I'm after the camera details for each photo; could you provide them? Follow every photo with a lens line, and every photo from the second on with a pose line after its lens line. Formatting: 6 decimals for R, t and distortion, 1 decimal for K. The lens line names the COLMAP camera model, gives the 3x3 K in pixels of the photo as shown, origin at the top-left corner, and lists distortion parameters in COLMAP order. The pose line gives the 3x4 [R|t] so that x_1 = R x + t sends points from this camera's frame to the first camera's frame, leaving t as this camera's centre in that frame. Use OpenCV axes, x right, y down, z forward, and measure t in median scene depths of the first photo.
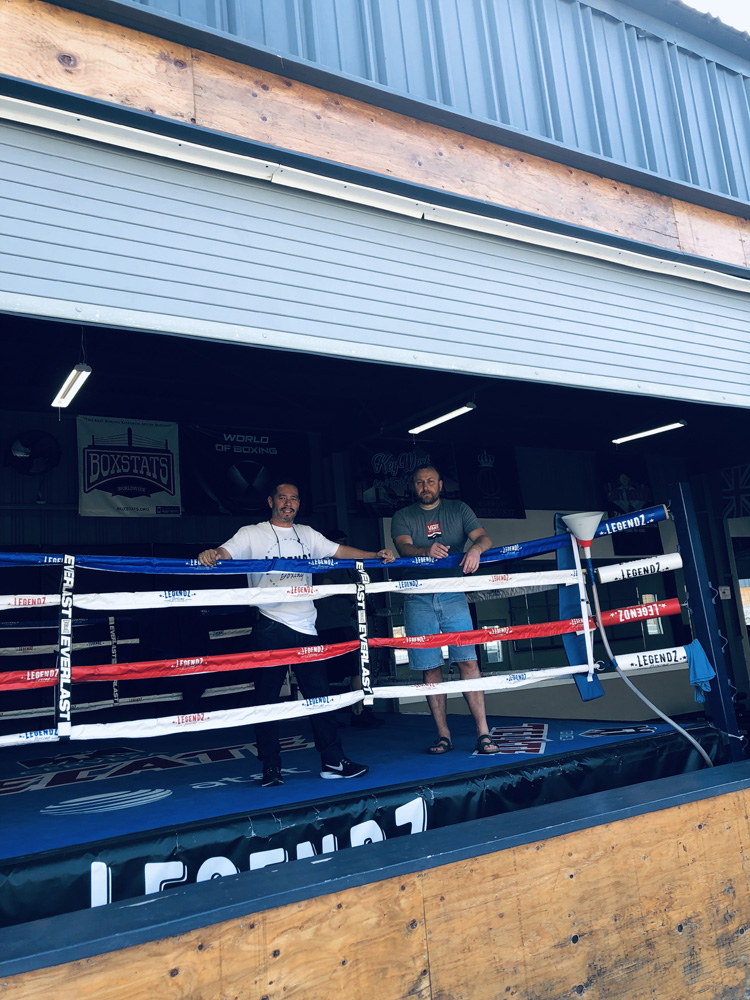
lens RADIAL K [[828.0, 0, 371.0], [0, 828.0, 498.6], [0, 0, 1]] dist [0.040887, -0.032638]
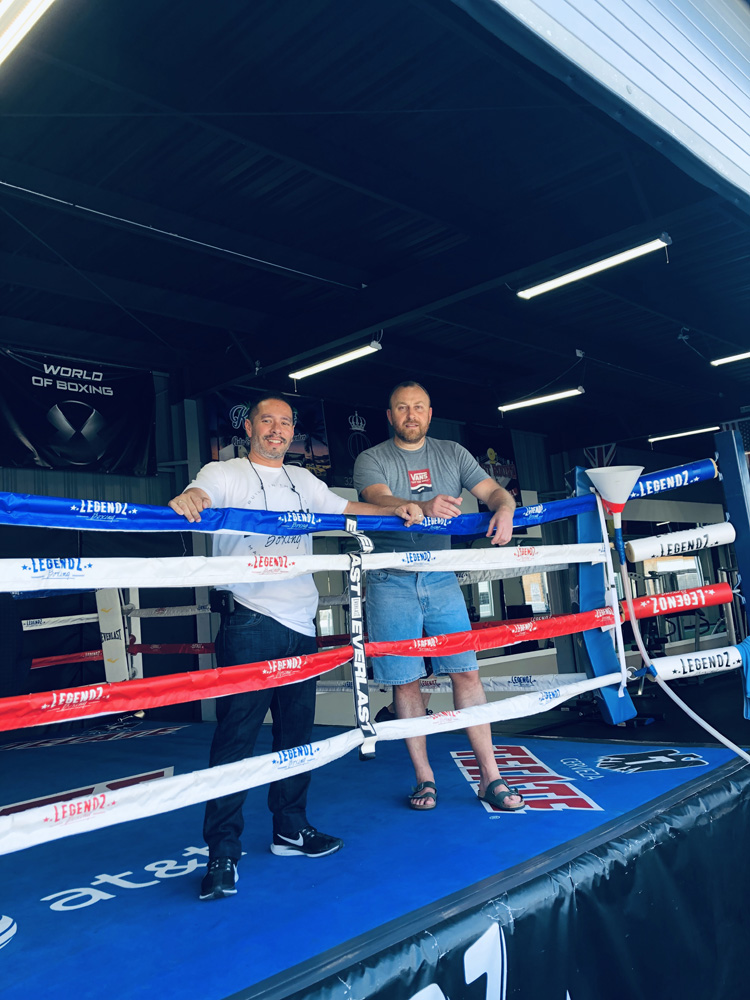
lens RADIAL K [[828.0, 0, 371.5], [0, 828.0, 496.9], [0, 0, 1]] dist [0.040887, -0.032638]
pose [[0.969734, 0.035535, 0.241564, -0.146511], [-0.040344, 0.999073, 0.014990, 0.049054], [-0.240807, -0.024282, 0.970269, 0.390440]]
